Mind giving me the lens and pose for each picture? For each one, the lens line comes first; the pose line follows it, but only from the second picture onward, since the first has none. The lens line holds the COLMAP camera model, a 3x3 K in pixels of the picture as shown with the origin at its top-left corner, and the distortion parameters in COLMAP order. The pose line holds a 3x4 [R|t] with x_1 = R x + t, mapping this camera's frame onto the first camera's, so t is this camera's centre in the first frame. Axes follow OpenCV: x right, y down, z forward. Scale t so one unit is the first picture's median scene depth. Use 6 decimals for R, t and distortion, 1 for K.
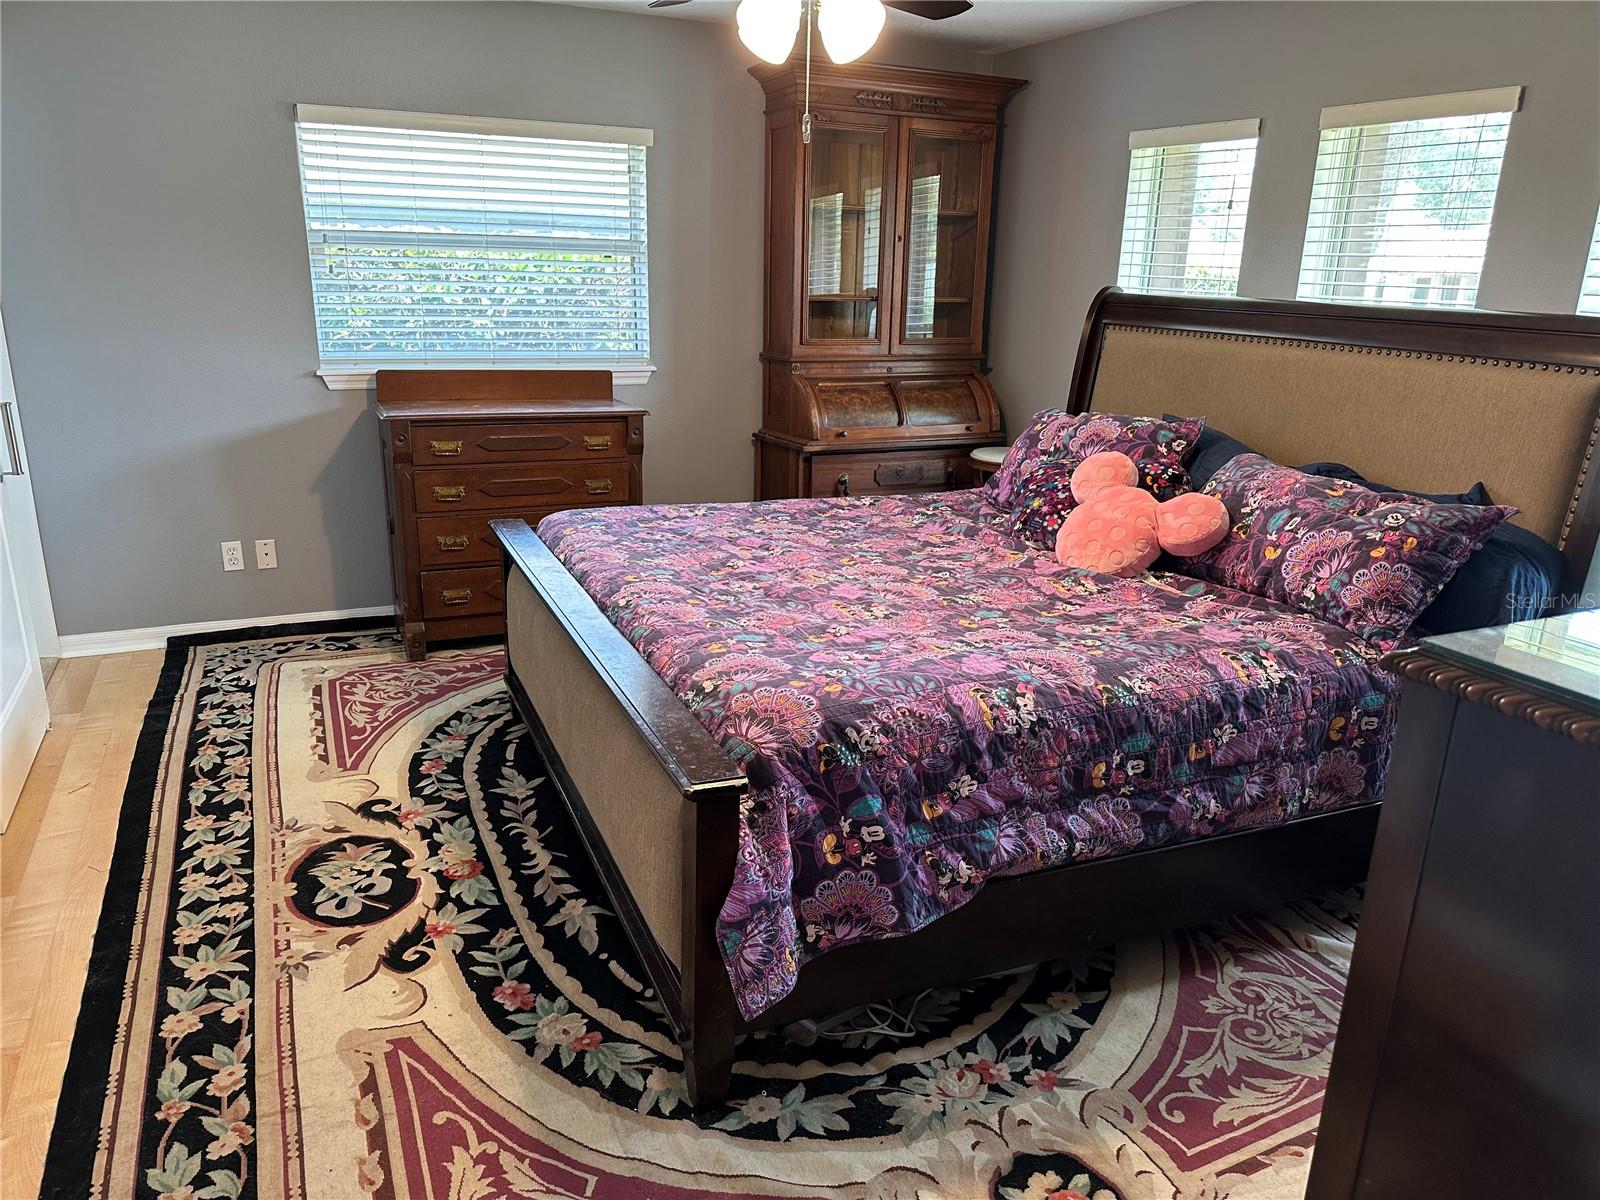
lens RADIAL K [[1134.4, 0, 832.3], [0, 1134.4, 632.9], [0, 0, 1]] dist [0.019336, -0.001867]
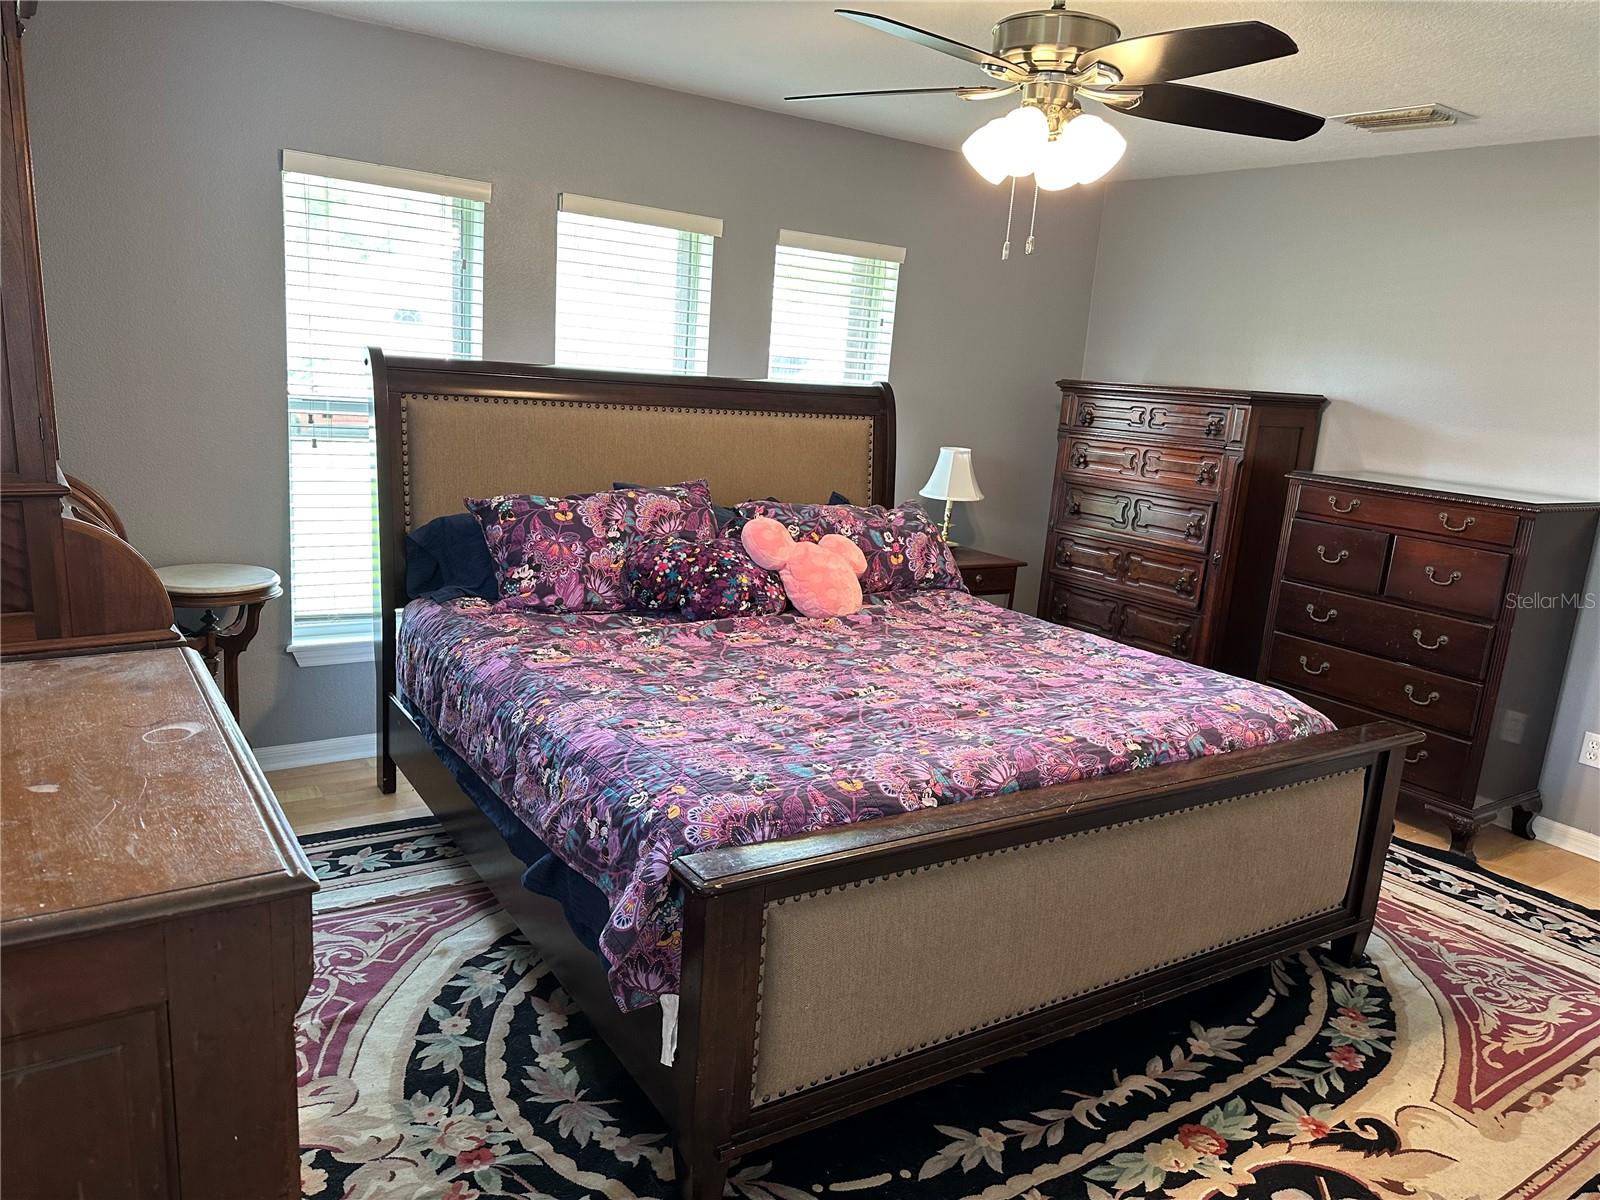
lens RADIAL K [[1134.4, 0, 844.3], [0, 1134.4, 619.5], [0, 0, 1]] dist [0.019336, -0.001867]
pose [[-0.174599, -0.246698, 0.953234, -1.018890], [0.234159, 0.929928, 0.283556, -0.441210], [-0.956391, 0.272717, -0.104598, 1.317614]]
